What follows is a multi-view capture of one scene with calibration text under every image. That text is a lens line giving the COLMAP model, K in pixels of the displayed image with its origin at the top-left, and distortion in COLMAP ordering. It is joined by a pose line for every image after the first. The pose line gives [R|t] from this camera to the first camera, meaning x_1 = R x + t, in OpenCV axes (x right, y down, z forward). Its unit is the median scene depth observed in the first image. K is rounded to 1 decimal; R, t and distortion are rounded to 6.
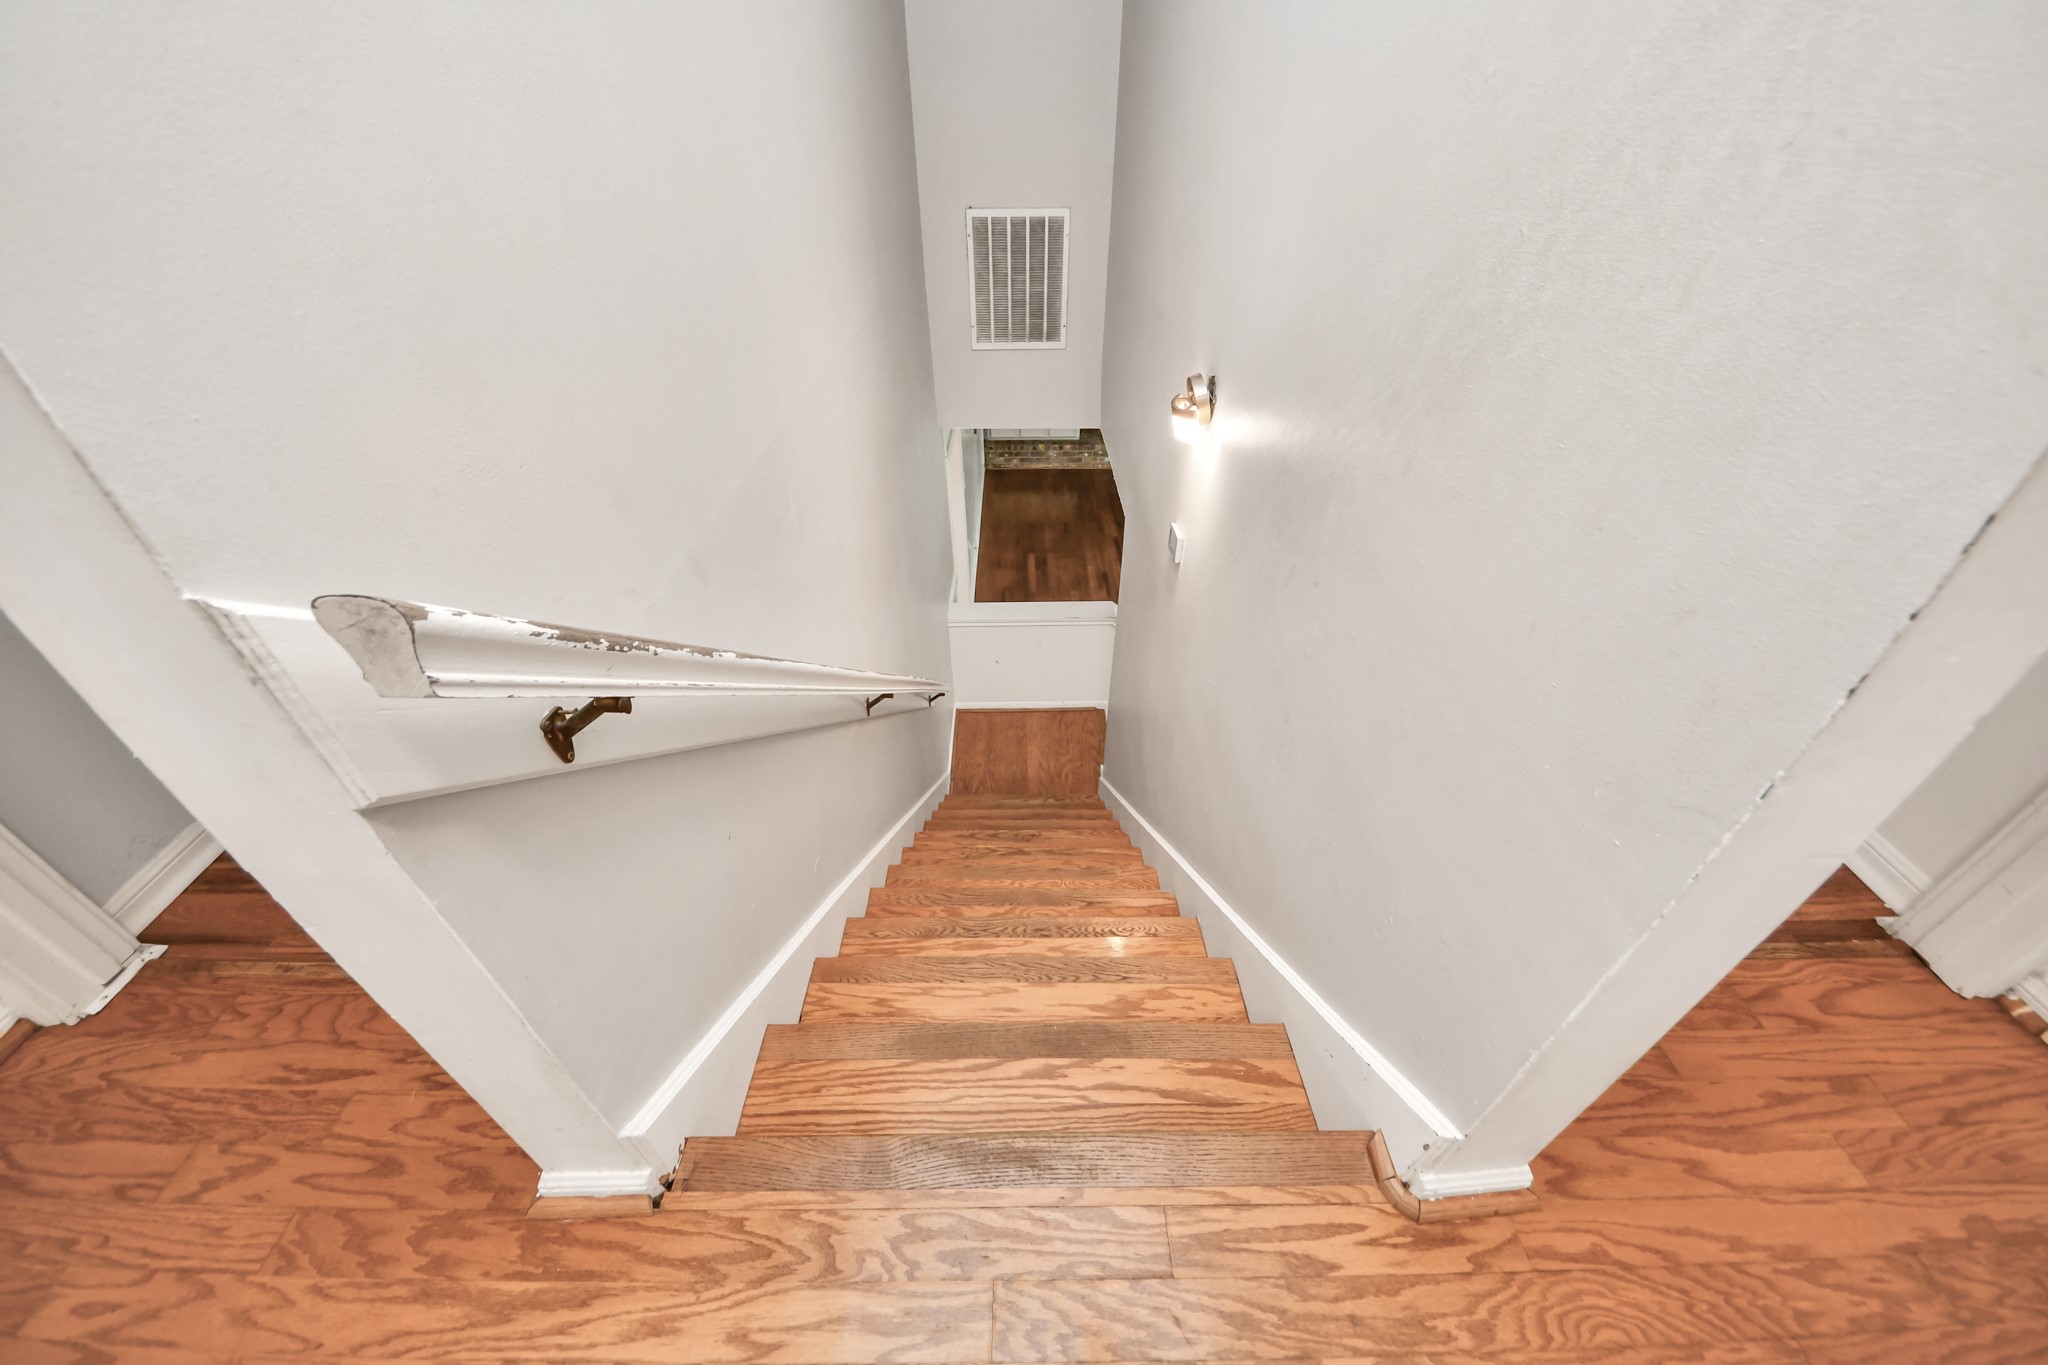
lens RADIAL K [[727.6, 0, 1032.9], [0, 727.6, 678.9], [0, 0, 1]] dist [0.018790, -0.013982]
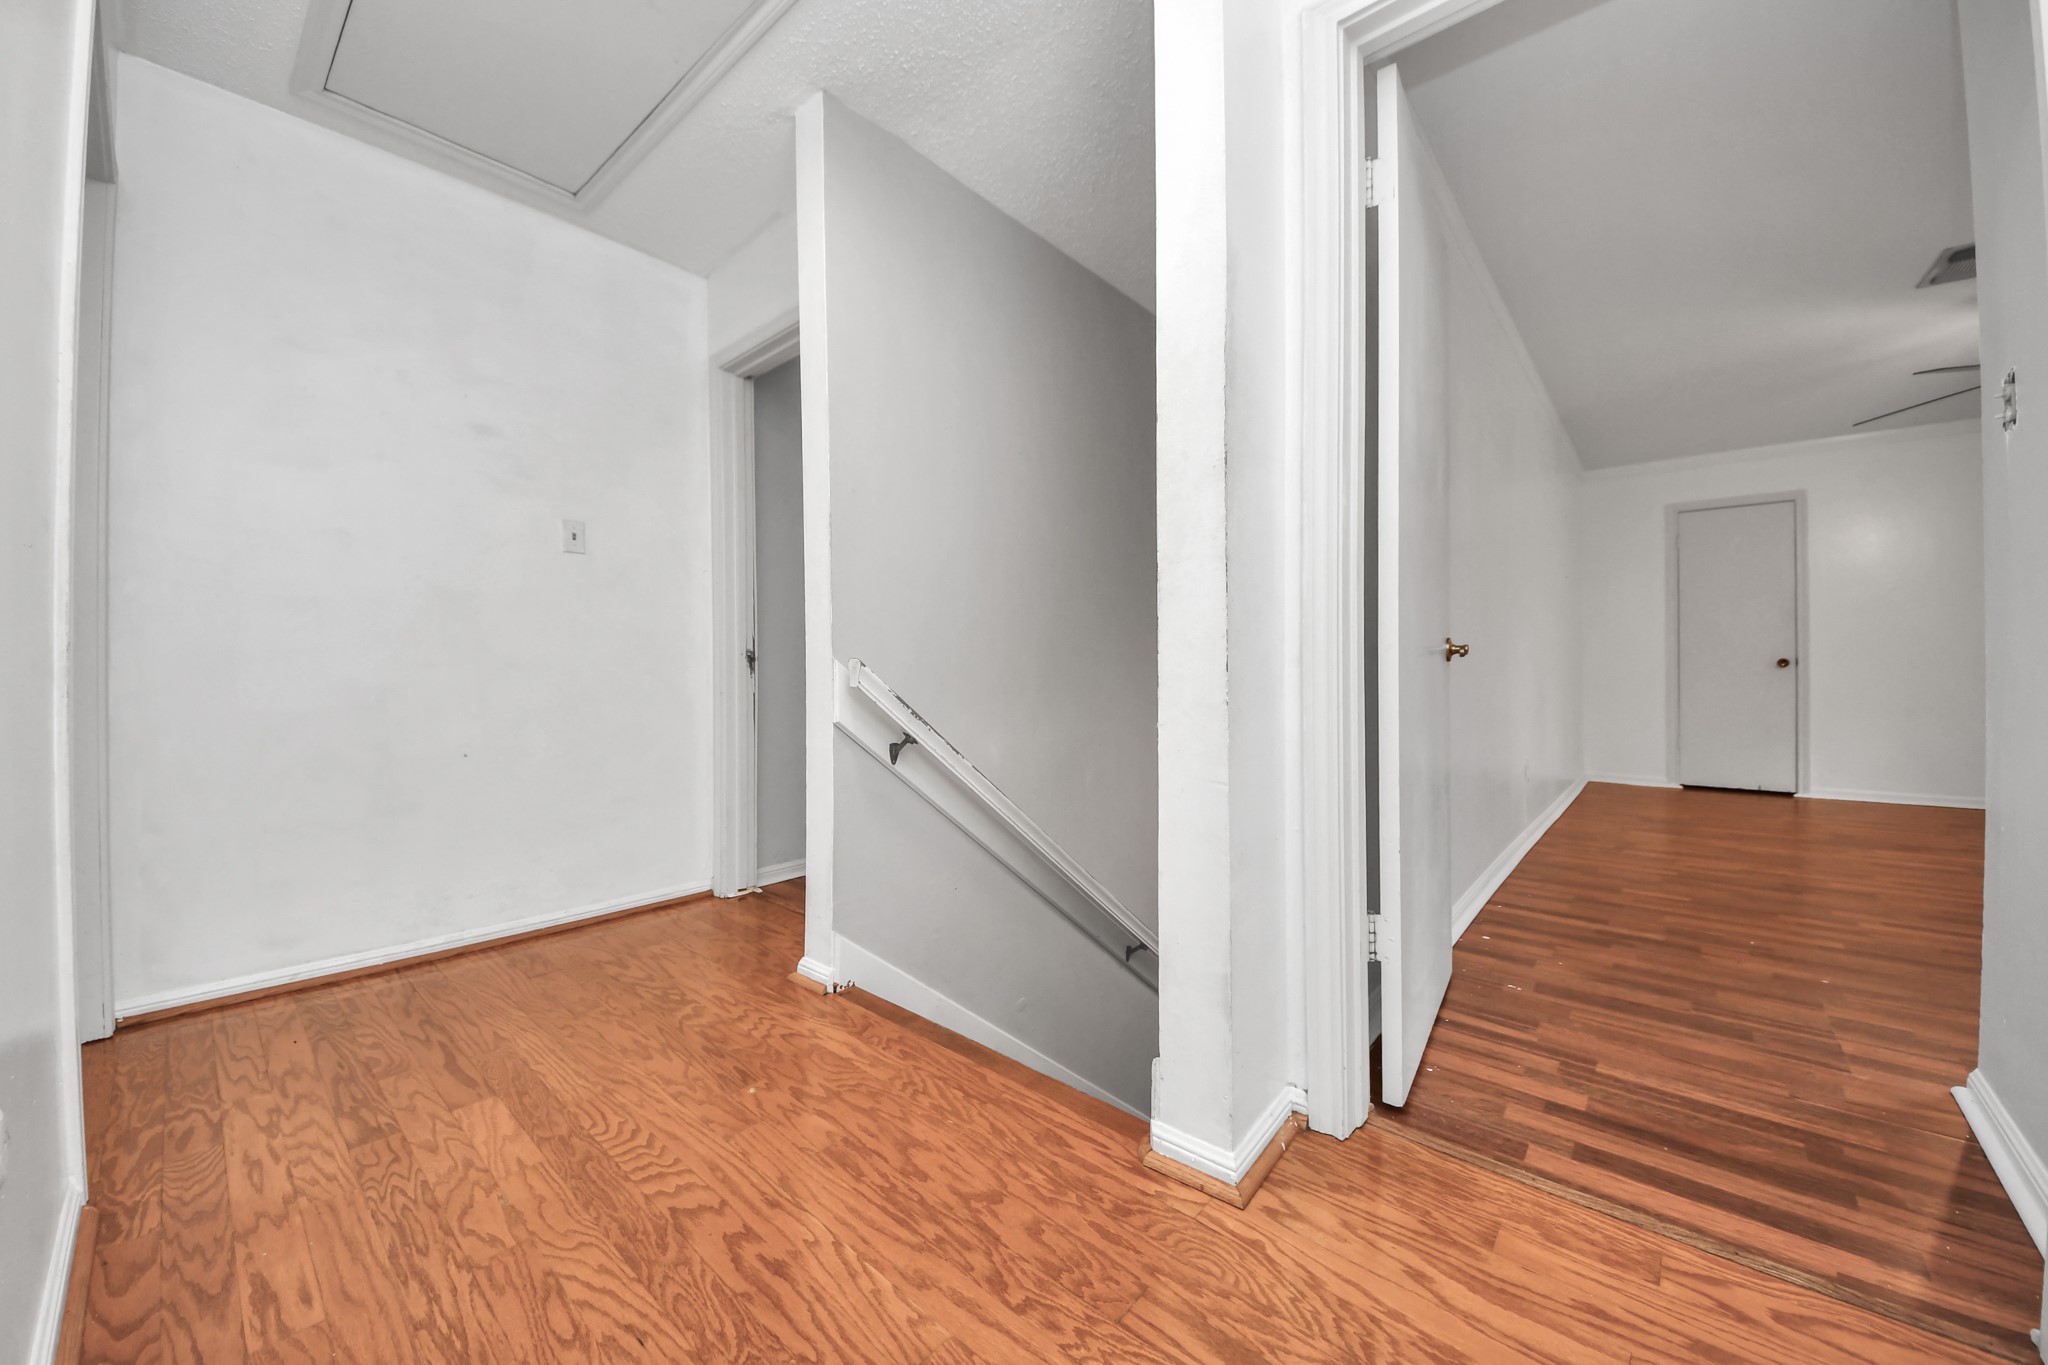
lens RADIAL K [[727.6, 0, 1032.9], [0, 727.6, 678.9], [0, 0, 1]] dist [0.018790, -0.013982]
pose [[0.745688, -0.000496, -0.666295, 1.247534], [-0.395627, 0.804304, -0.443368, 0.701226], [0.536123, 0.594218, 0.599564, -0.407601]]
